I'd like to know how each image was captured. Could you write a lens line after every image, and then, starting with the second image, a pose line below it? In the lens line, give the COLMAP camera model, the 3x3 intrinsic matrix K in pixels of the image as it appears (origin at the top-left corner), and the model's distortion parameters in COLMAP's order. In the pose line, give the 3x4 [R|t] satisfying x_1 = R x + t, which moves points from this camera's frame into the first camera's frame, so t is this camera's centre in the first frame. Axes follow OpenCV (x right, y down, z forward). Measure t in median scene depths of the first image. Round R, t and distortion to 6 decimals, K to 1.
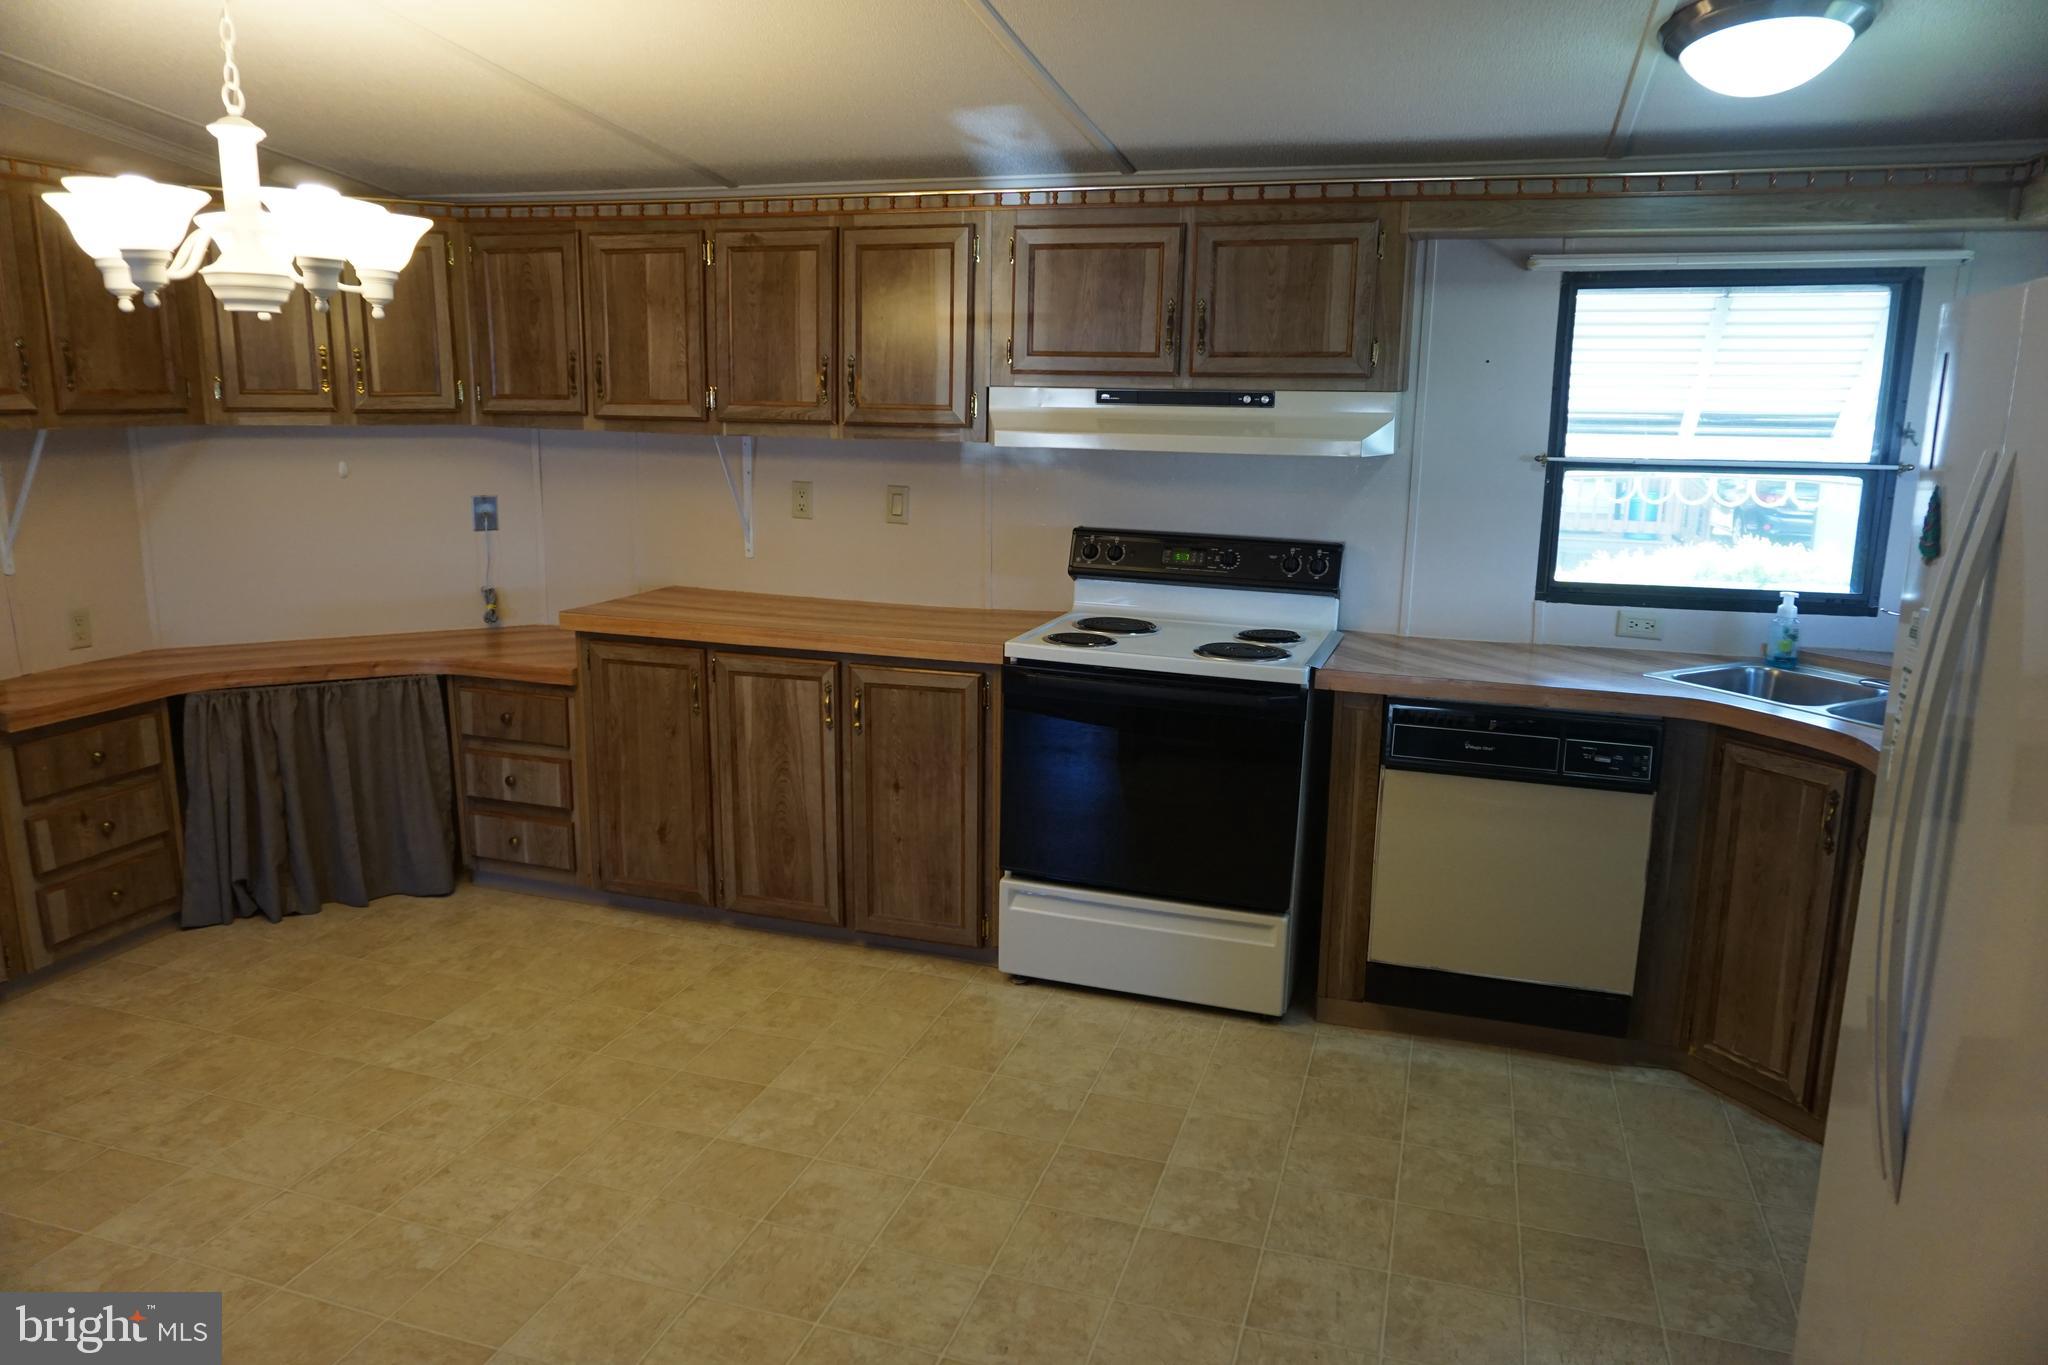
lens RADIAL K [[1356.4, 0, 1030.2], [0, 1356.4, 677.6], [0, 0, 1]] dist [-0.037446, 0.000770]
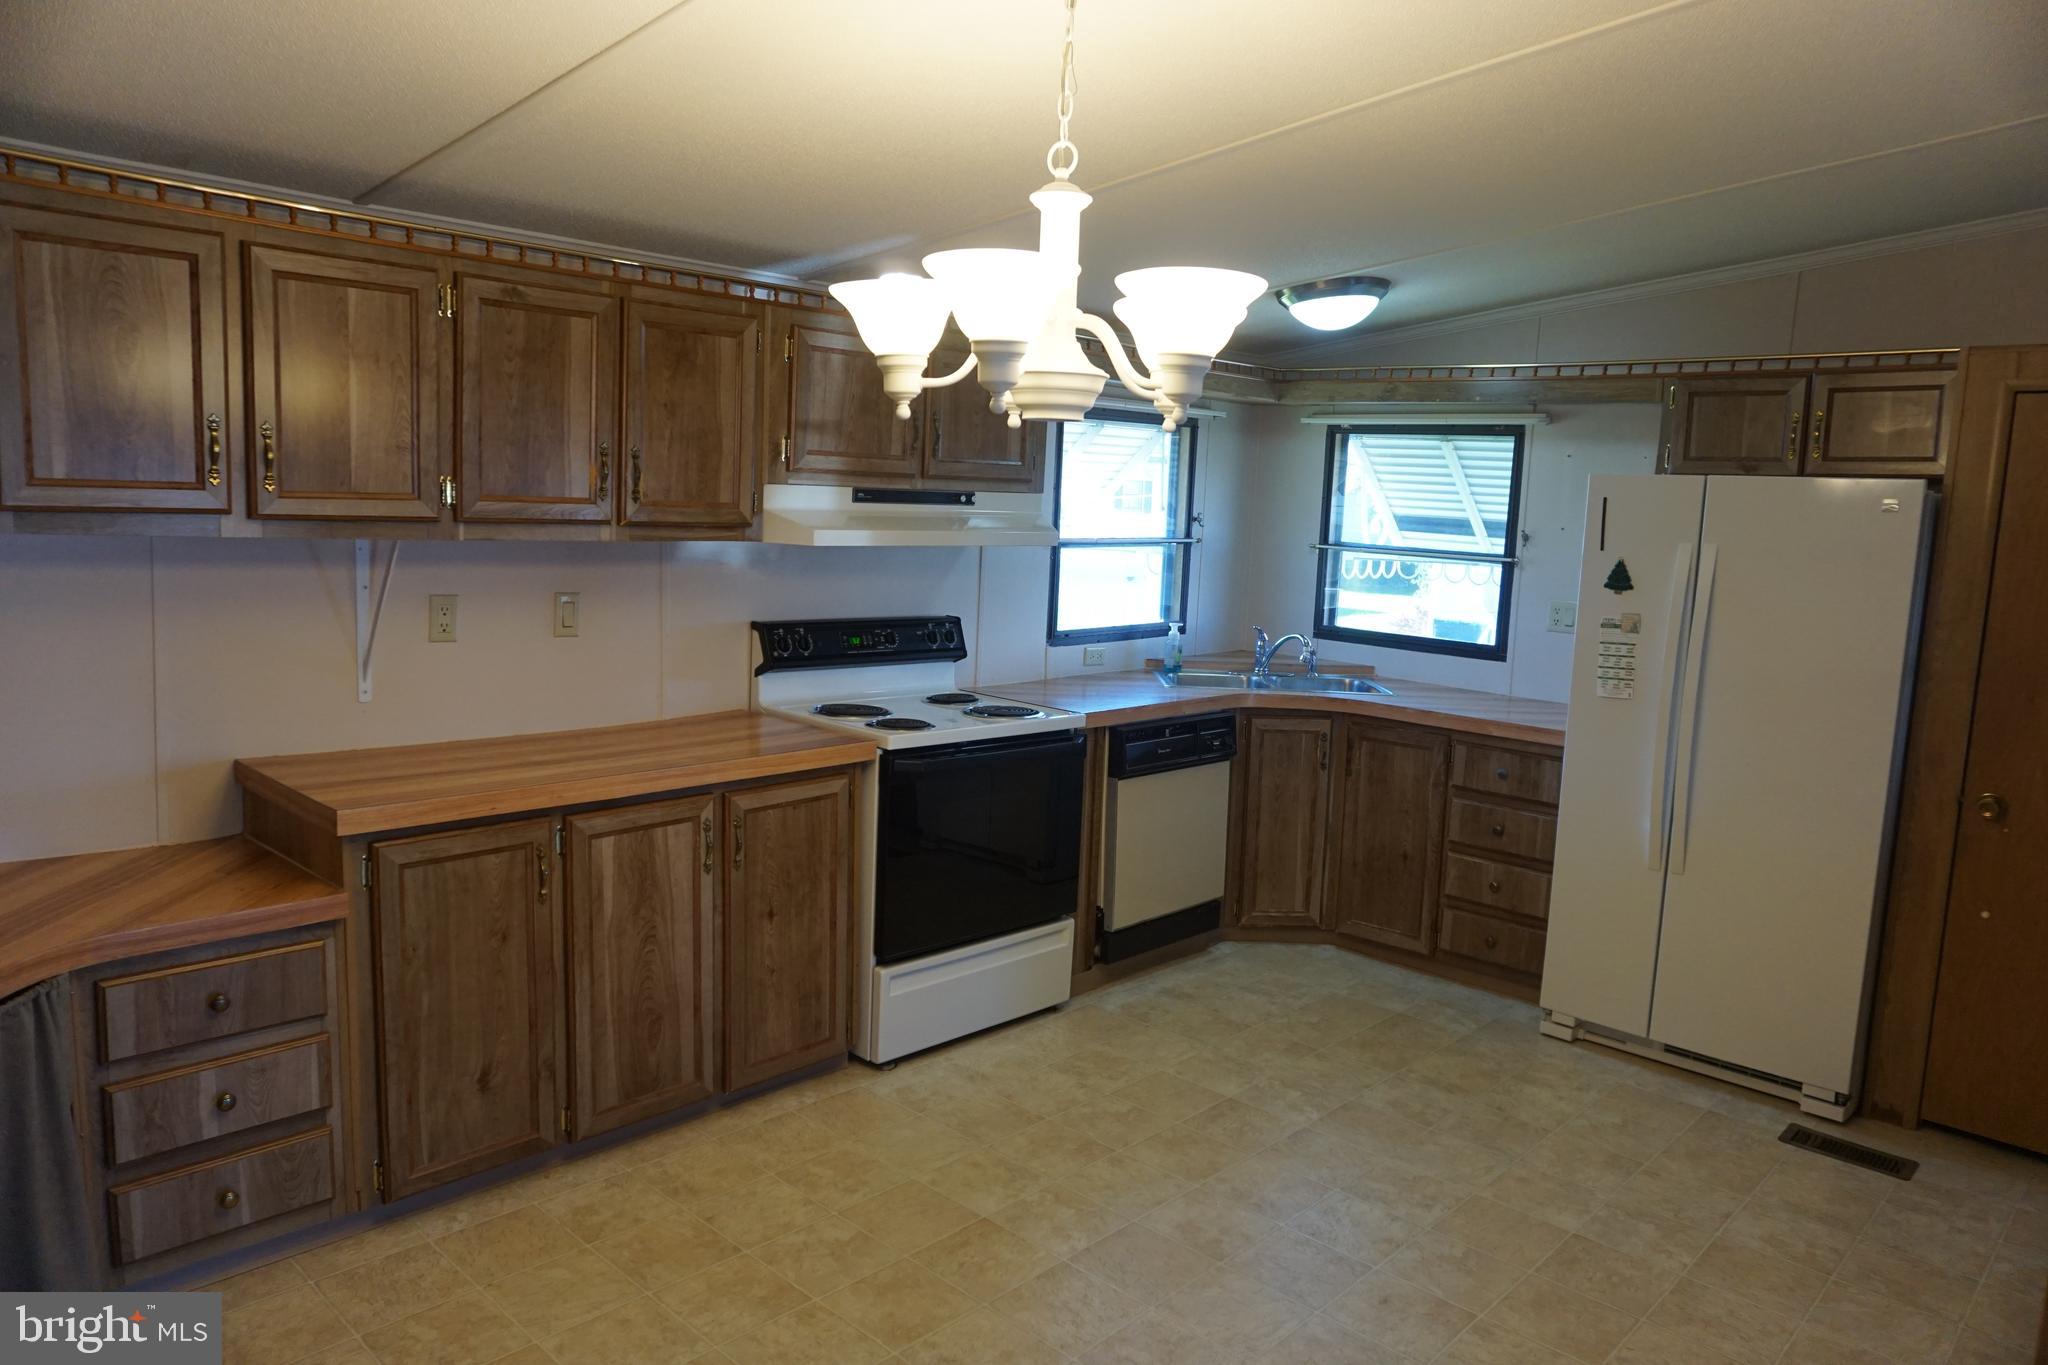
lens RADIAL K [[1372.9, 0, 1024.0], [0, 1372.9, 682.5], [0, 0, 1]] dist [-0.009190, 0.000472]
pose [[0.441318, -0.122678, 0.888926, -0.823832], [0.149479, 0.986821, 0.061977, -0.106618], [-0.884813, 0.105524, 0.453839, 0.400938]]
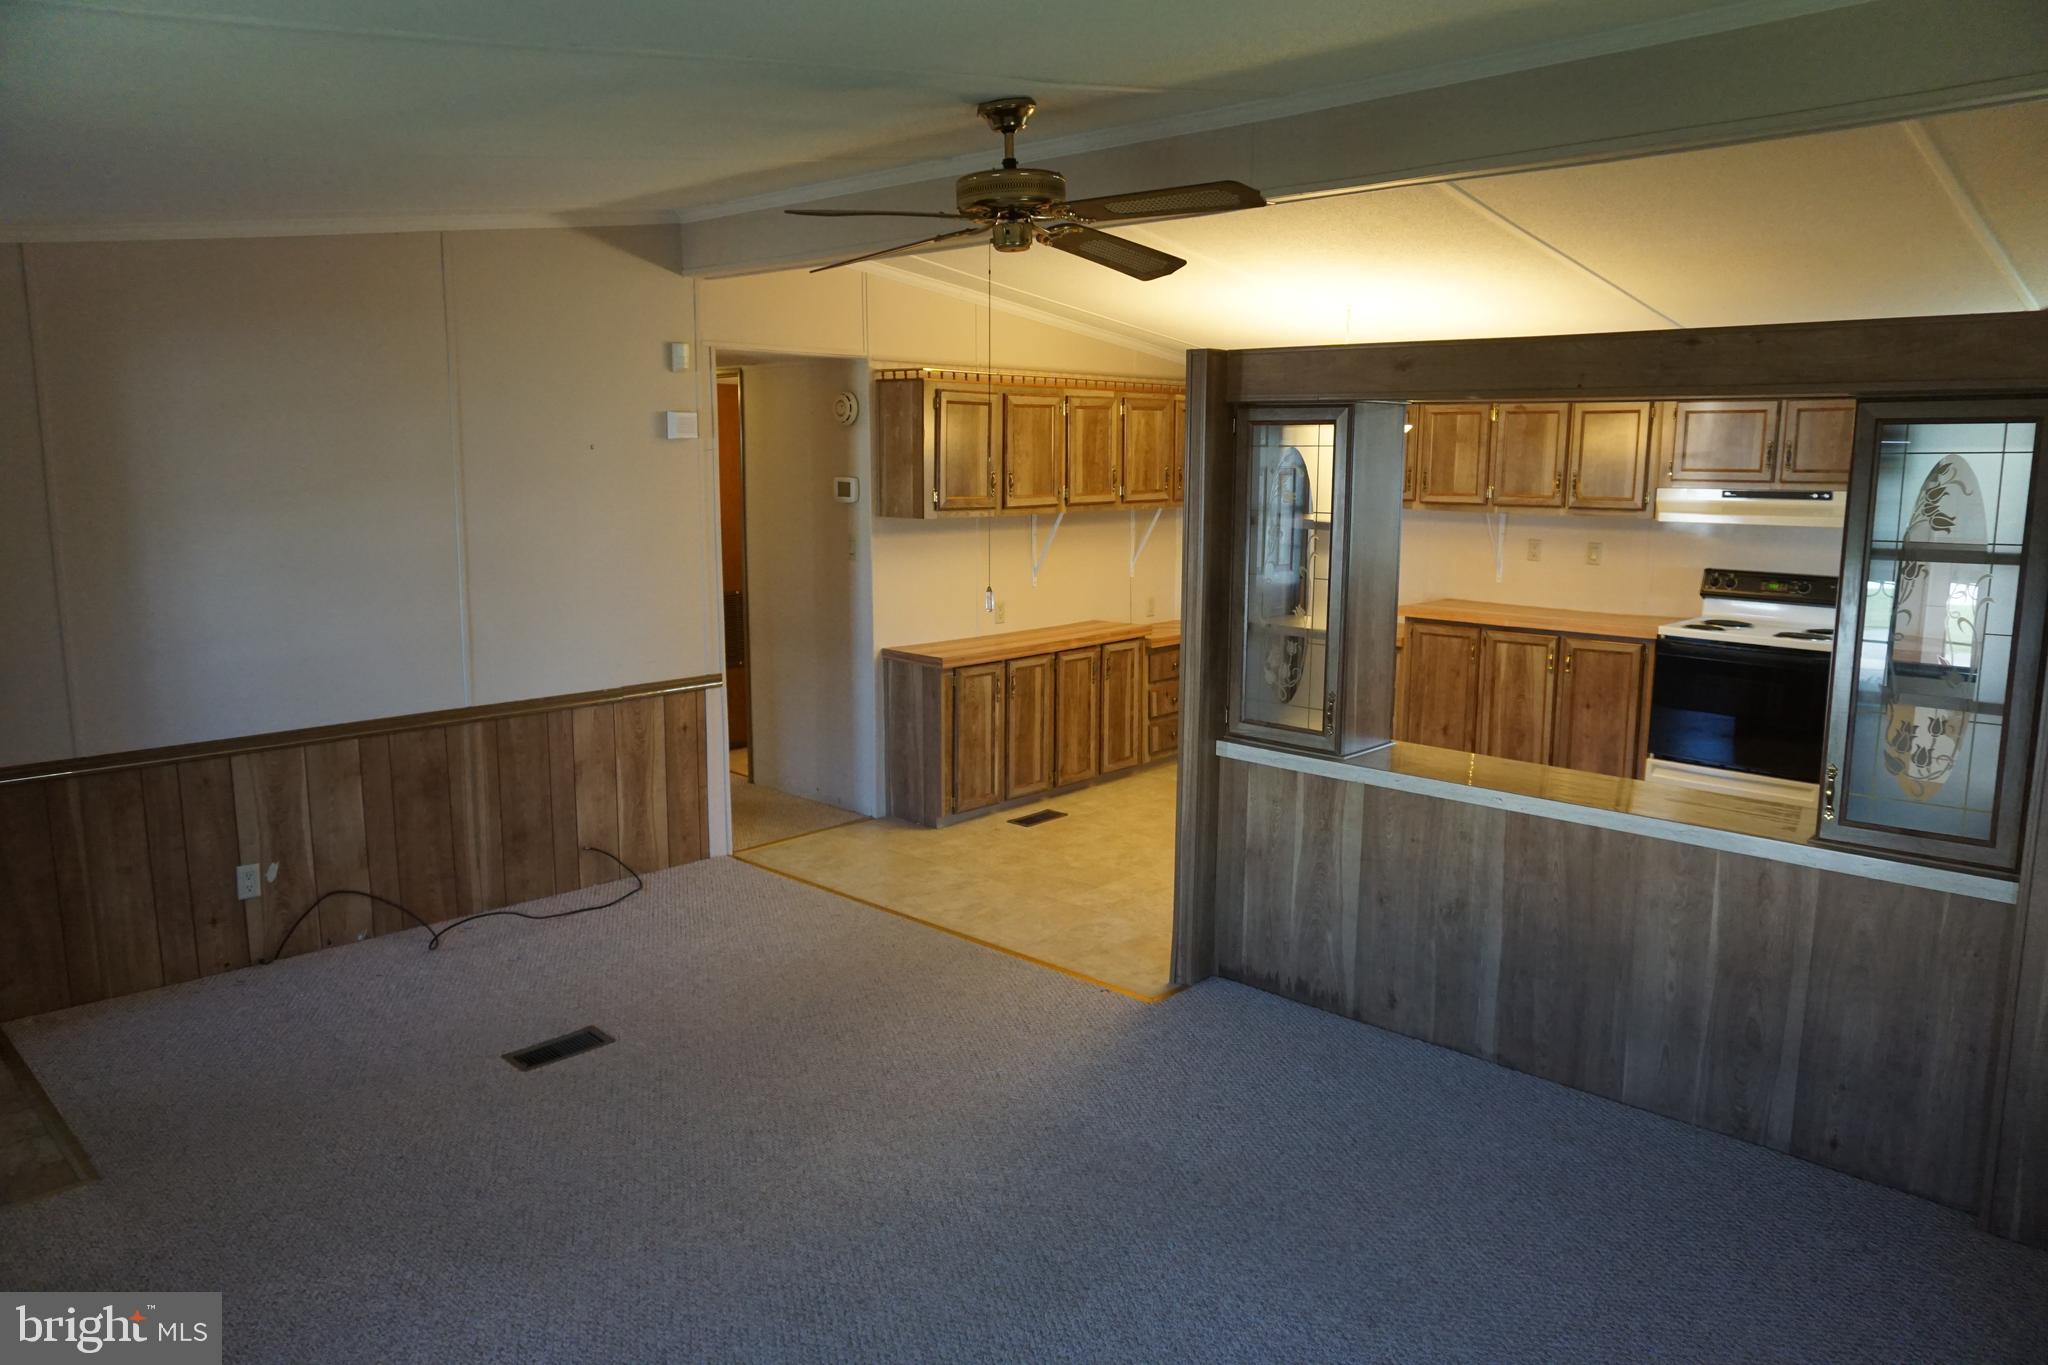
lens RADIAL K [[1363.0, 0, 1024.0], [0, 1363.0, 682.5], [0, 0, 1]] dist [-0.028936, 0.001744]
pose [[0.900240, 0.056374, -0.431729, 0.003905], [-0.074651, 0.996884, -0.025492, 0.149195], [0.428947, 0.055178, 0.901643, -0.953638]]
